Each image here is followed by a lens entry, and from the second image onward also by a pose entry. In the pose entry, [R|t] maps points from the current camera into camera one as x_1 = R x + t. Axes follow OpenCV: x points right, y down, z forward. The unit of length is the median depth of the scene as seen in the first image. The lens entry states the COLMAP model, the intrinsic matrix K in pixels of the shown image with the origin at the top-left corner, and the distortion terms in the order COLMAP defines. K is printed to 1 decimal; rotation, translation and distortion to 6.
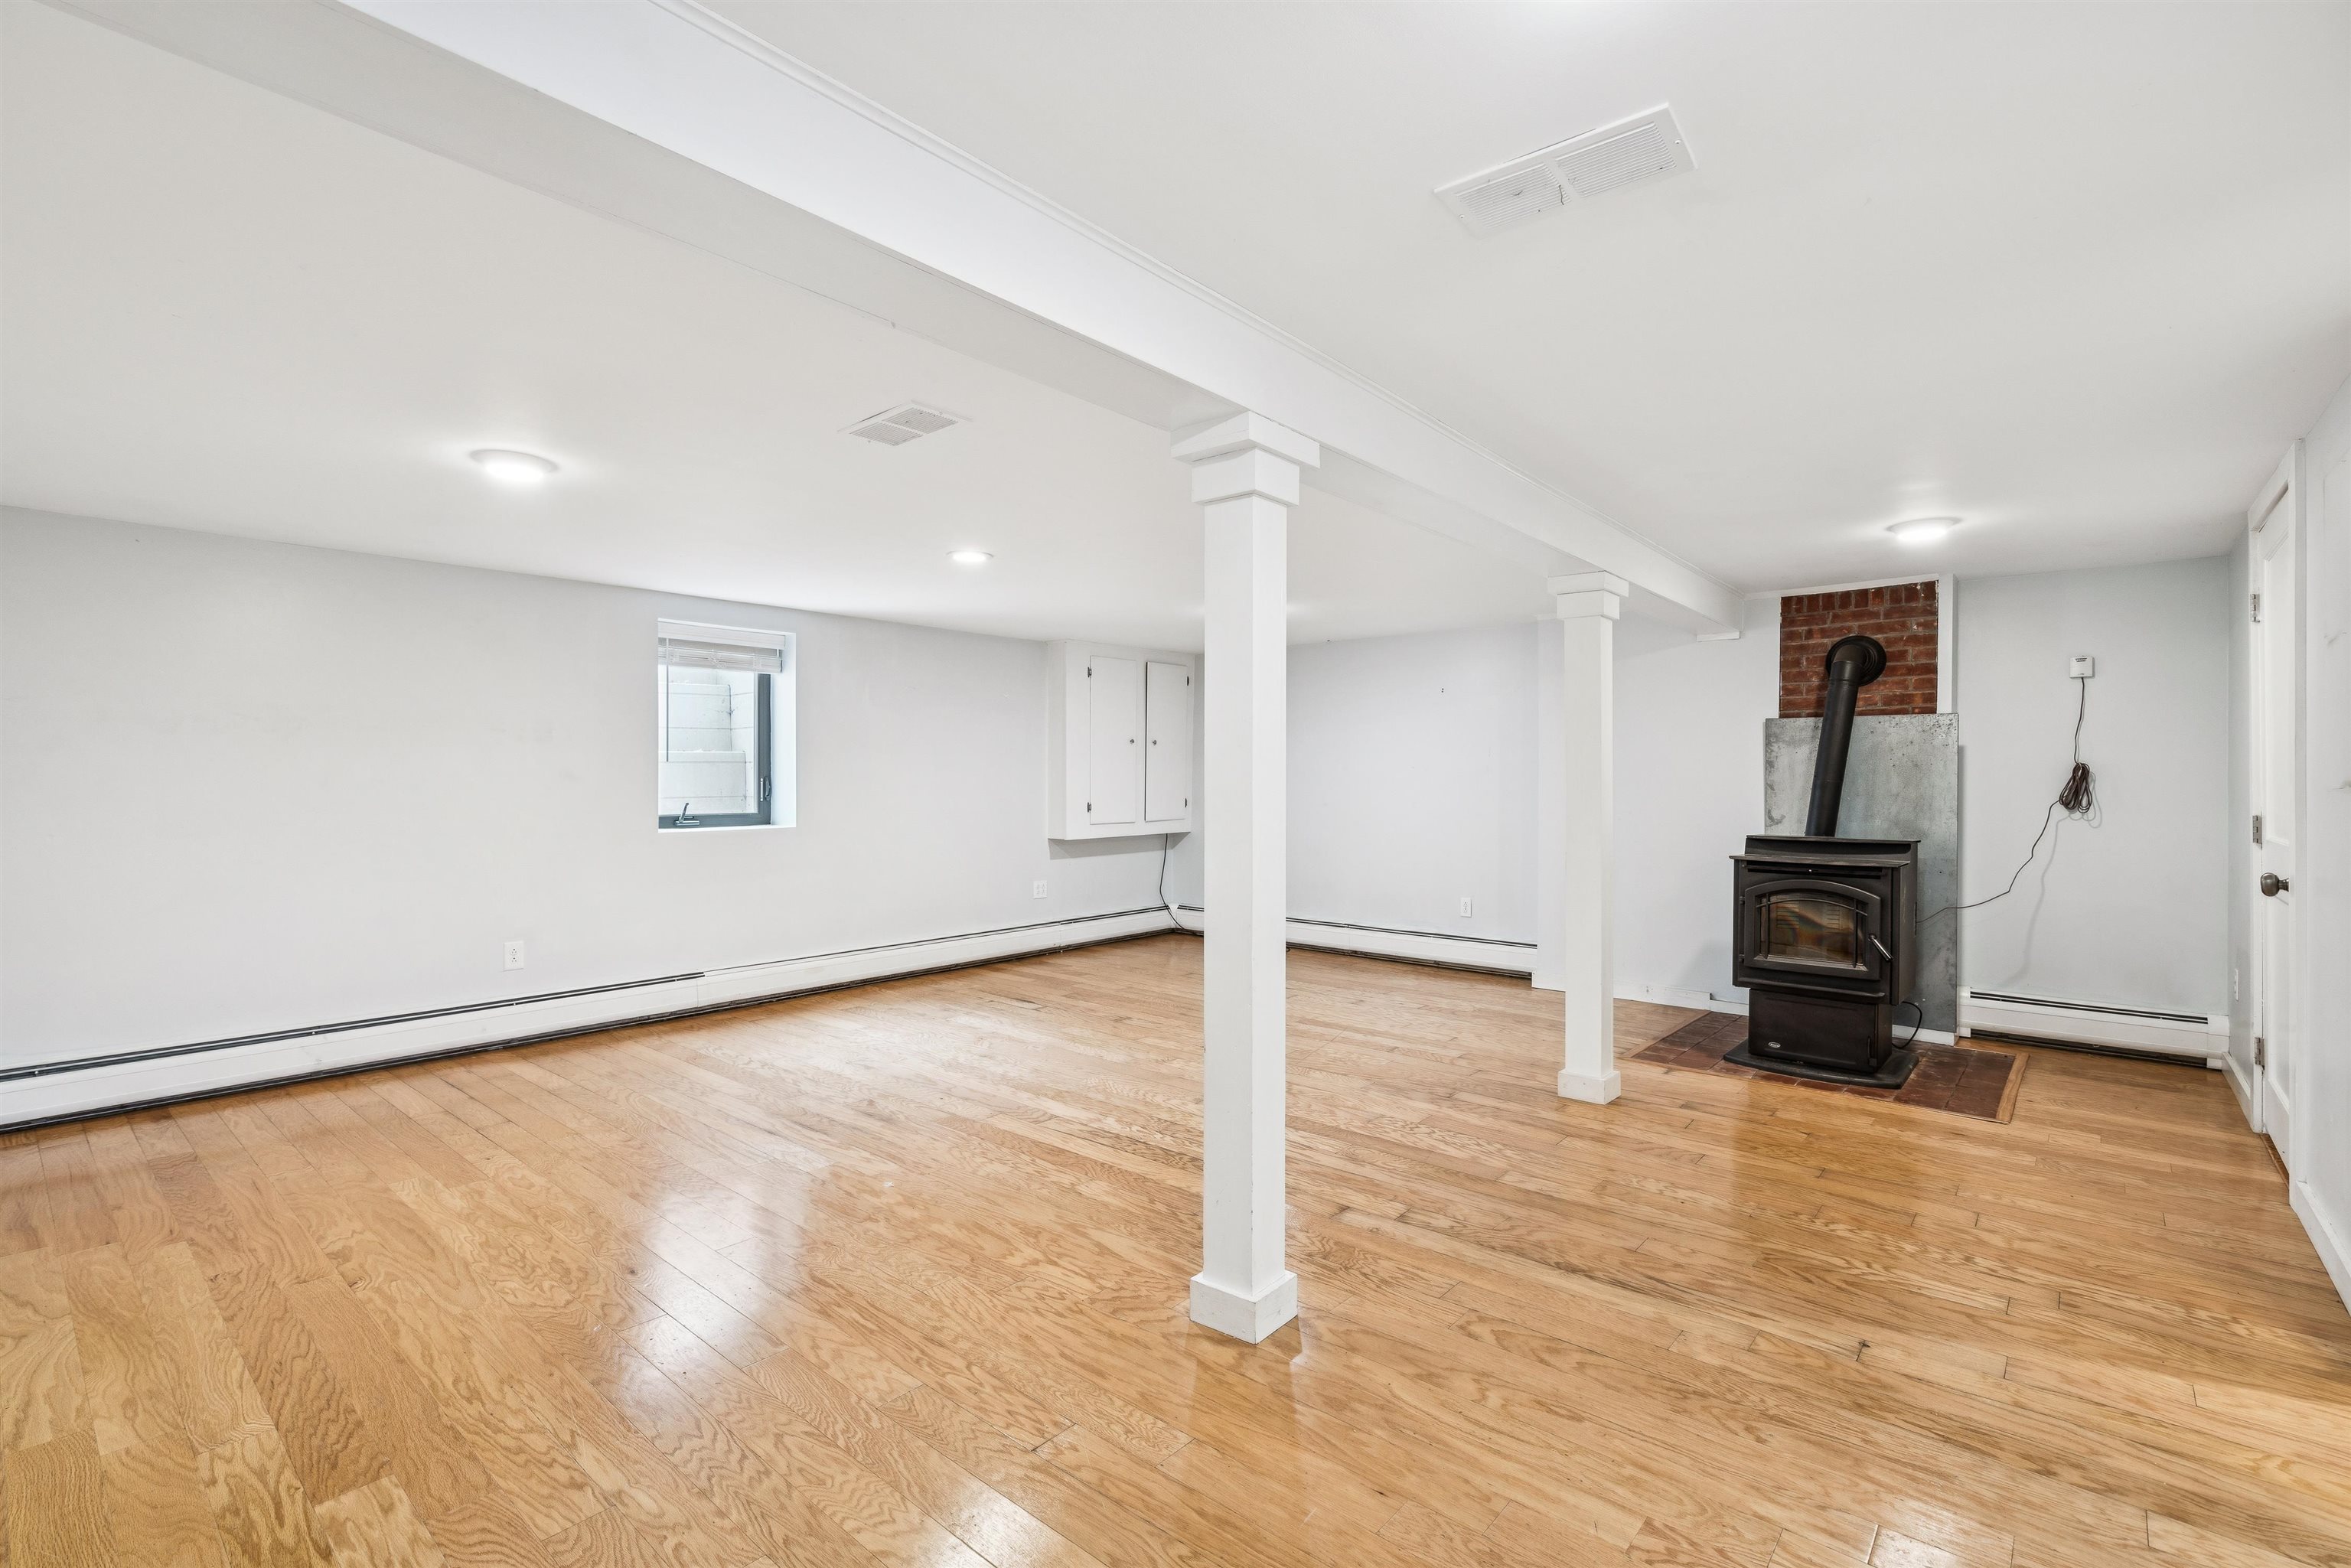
lens RADIAL K [[1071.5, 0, 1175.5], [0, 1071.5, 784.0], [0, 0, 1]] dist [0.009037, 0.001261]
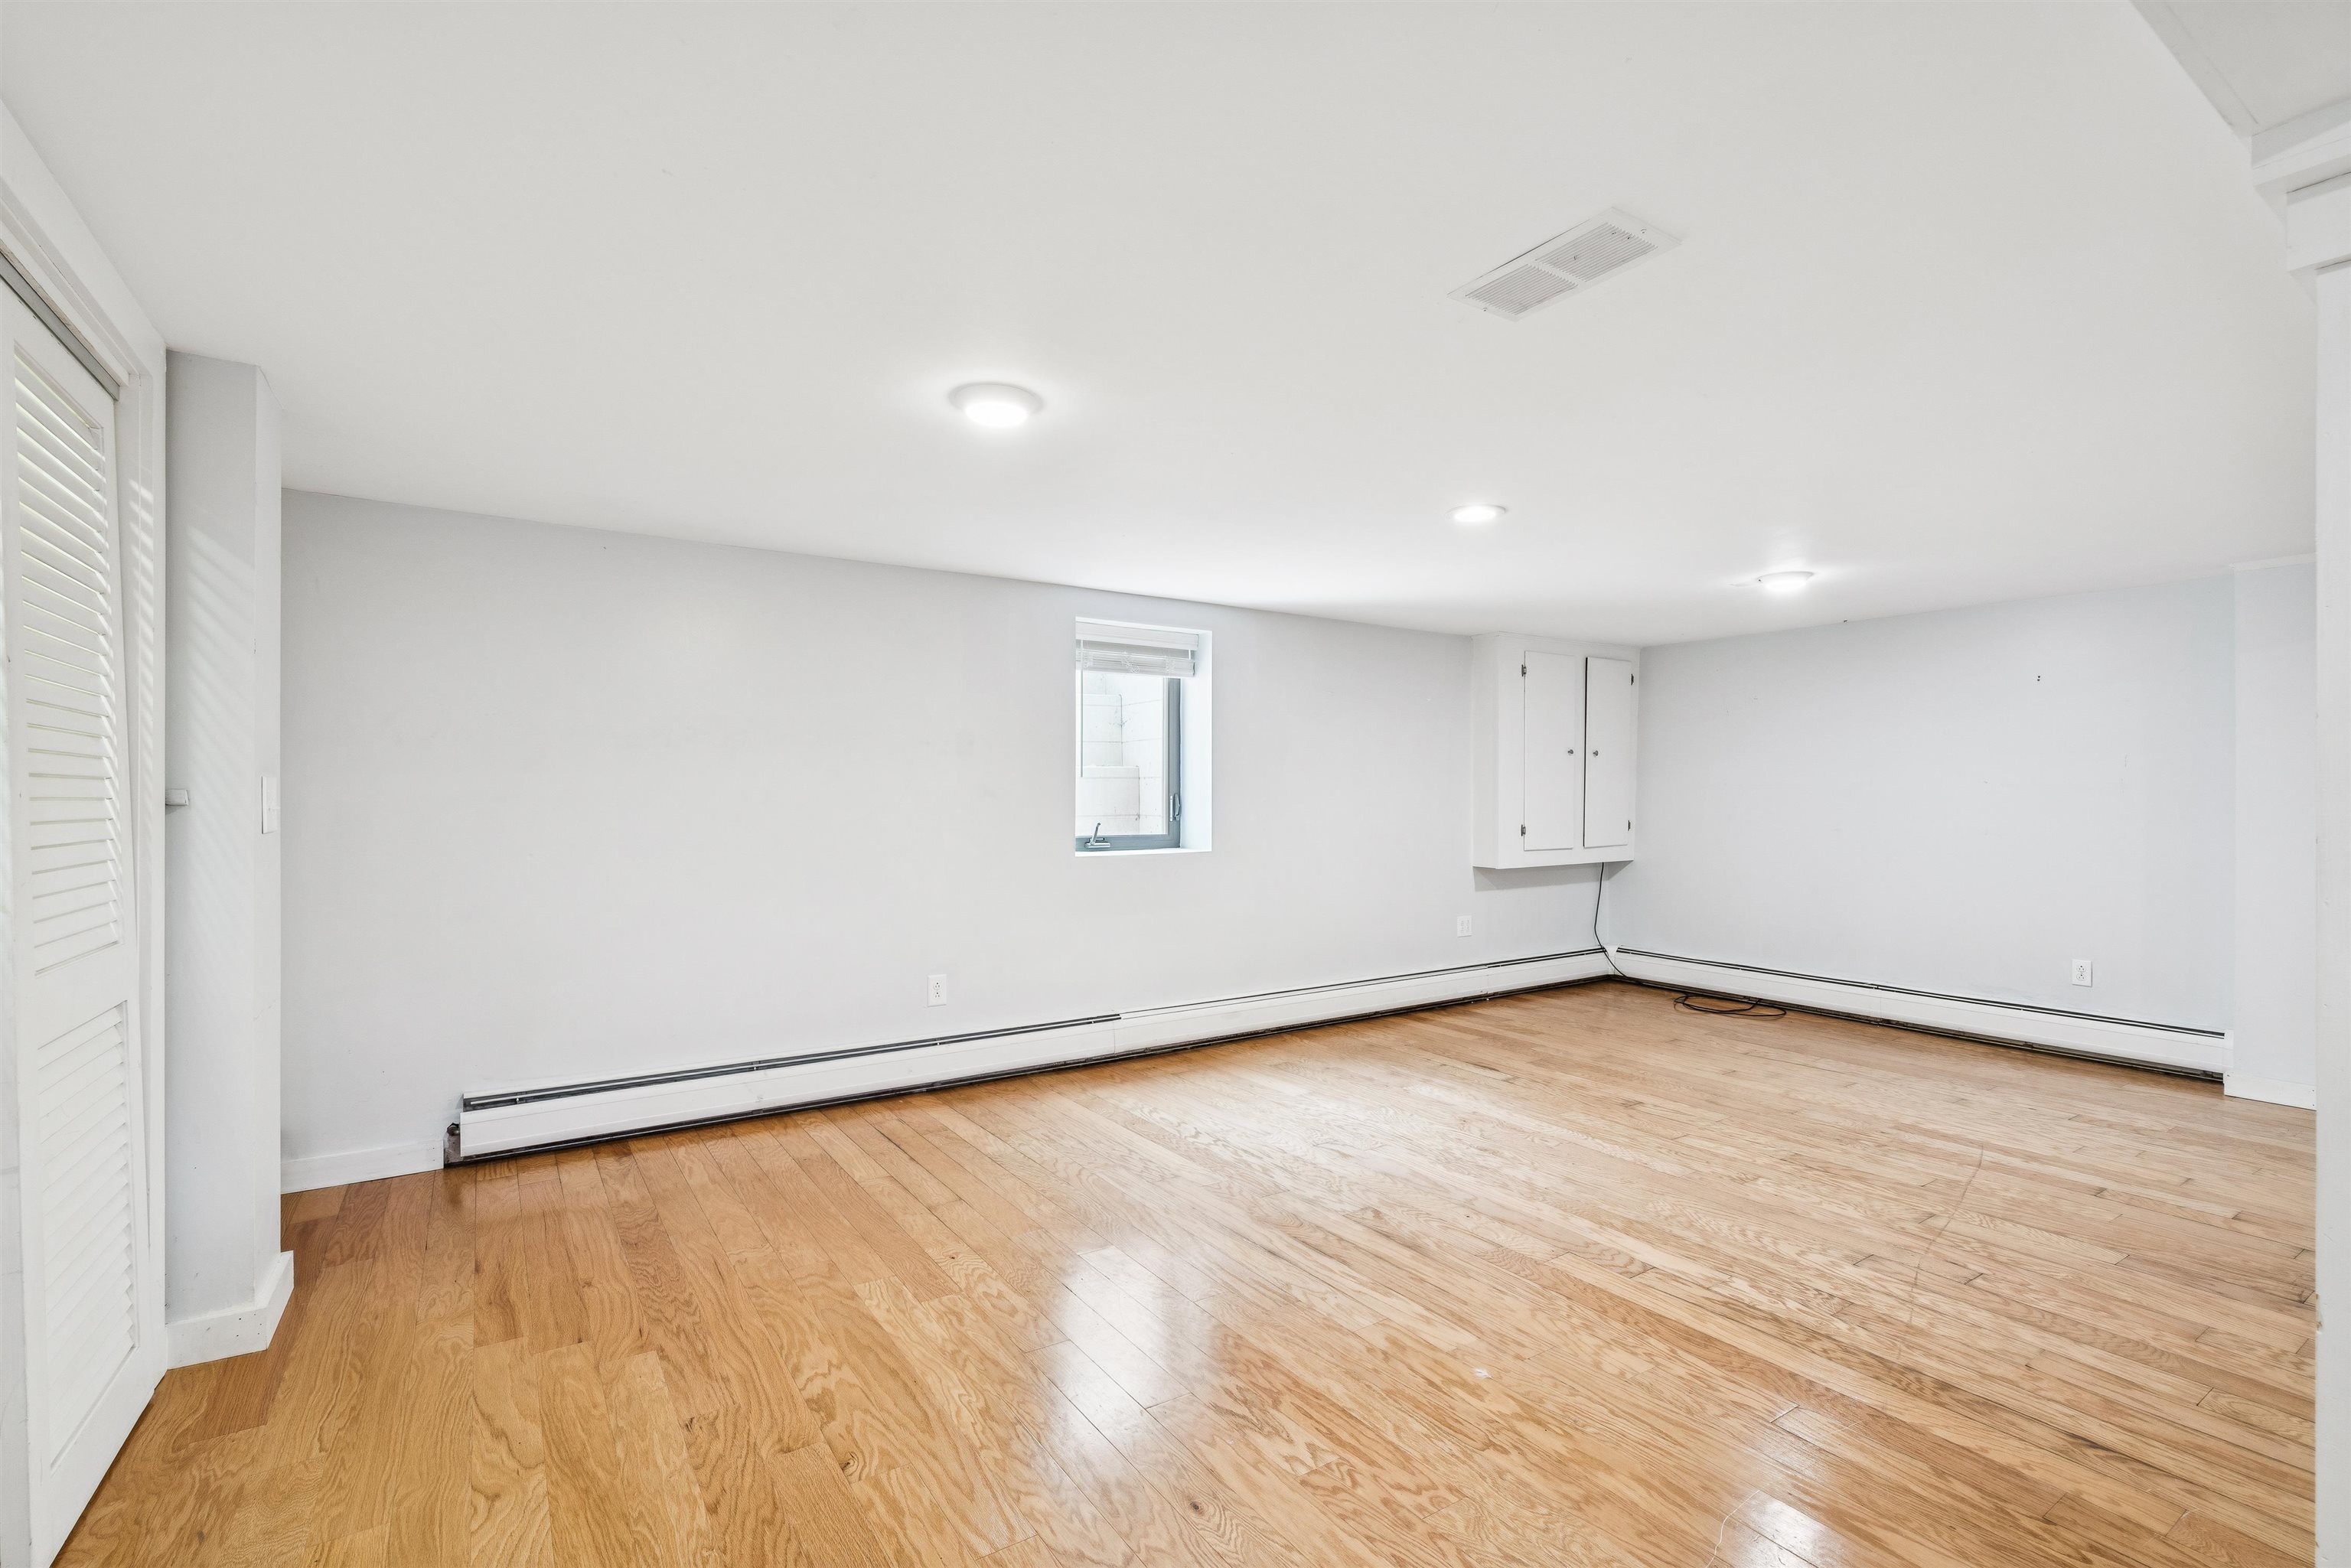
lens RADIAL K [[1050.0, 0, 1178.9], [0, 1050.0, 794.0], [0, 0, 1]] dist [-0.000354, 0.009139]
pose [[0.968059, 0.001008, -0.250720, -0.231897], [-0.002651, 0.999977, -0.006214, -0.001805], [0.250708, 0.006680, 0.968040, 0.226265]]
